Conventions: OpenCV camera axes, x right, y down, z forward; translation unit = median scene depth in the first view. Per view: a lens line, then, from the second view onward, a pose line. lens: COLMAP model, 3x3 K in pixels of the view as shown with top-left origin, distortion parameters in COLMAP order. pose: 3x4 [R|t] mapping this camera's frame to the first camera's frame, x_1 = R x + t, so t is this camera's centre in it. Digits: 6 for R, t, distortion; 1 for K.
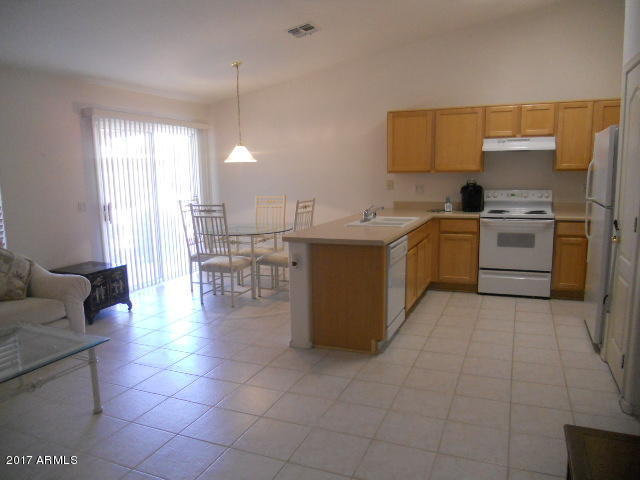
lens RADIAL K [[476.9, 0, 310.7], [0, 476.9, 242.0], [0, 0, 1]] dist [-0.080187, 0.035654]
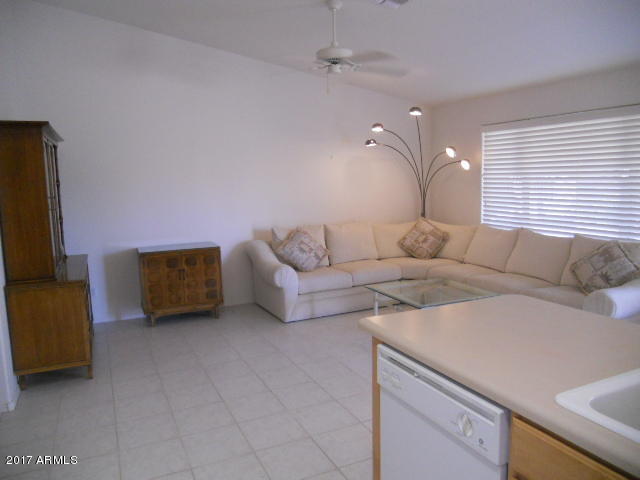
lens RADIAL K [[476.9, 0, 320.3], [0, 476.9, 240.7], [0, 0, 1]] dist [-0.080187, 0.035654]
pose [[-0.657812, 0.125244, -0.742696, 0.378000], [-0.080055, 0.968865, 0.234289, -0.138752], [0.748915, 0.213575, -0.627305, 0.848726]]
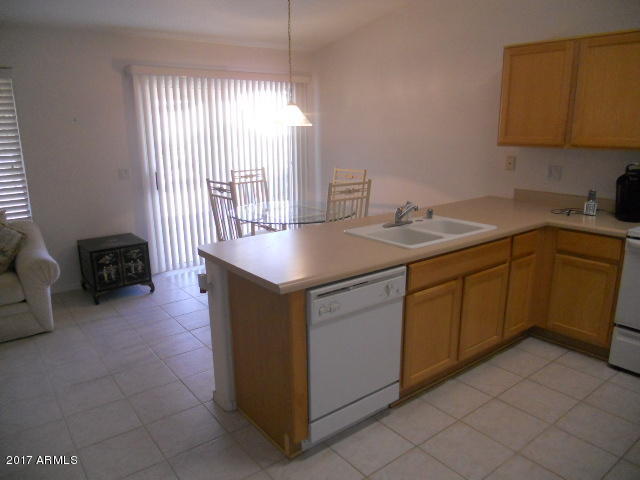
lens RADIAL K [[476.9, 0, 315.0], [0, 476.9, 244.1], [0, 0, 1]] dist [-0.080187, 0.035654]
pose [[0.872634, 0.127206, -0.471518, 0.294768], [-0.077629, 0.989337, 0.123235, -0.080830], [0.482166, -0.070935, 0.873203, 0.350569]]
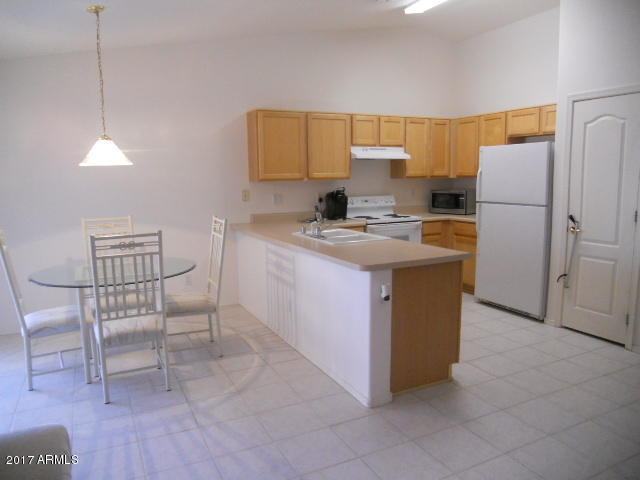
lens RADIAL K [[476.9, 0, 310.0], [0, 476.9, 245.6], [0, 0, 1]] dist [-0.080187, 0.035654]
pose [[0.656831, -0.102786, 0.746999, -0.479336], [0.116030, 0.992644, 0.034561, -0.055671], [-0.745057, 0.063973, 0.663926, 0.415132]]
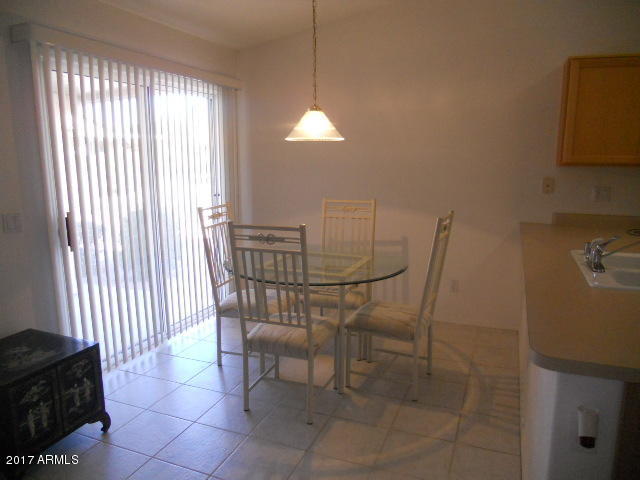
lens RADIAL K [[476.9, 0, 314.2], [0, 476.9, 241.3], [0, 0, 1]] dist [-0.080187, 0.035654]
pose [[0.999679, 0.014654, 0.020658, -0.168467], [-0.015280, 0.999418, 0.030504, -0.073934], [-0.020199, -0.030810, 0.999321, 0.484881]]
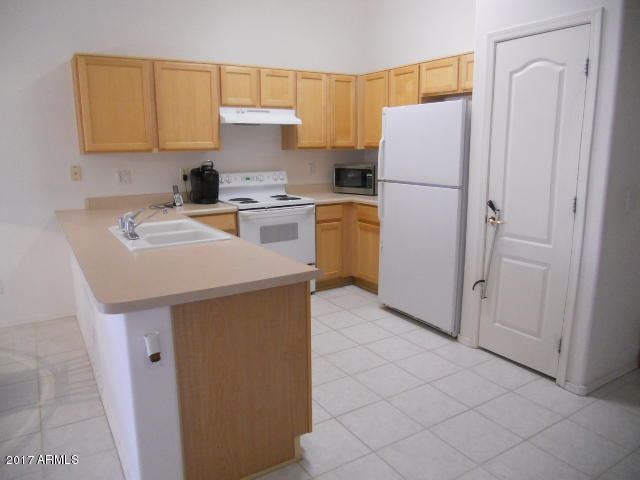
lens RADIAL K [[476.9, 0, 313.7], [0, 476.9, 247.9], [0, 0, 1]] dist [-0.080187, 0.035654]
pose [[0.575042, -0.158408, 0.802642, -0.201797], [0.119139, 0.986832, 0.109403, -0.060723], [-0.809403, 0.032715, 0.586342, 0.443736]]
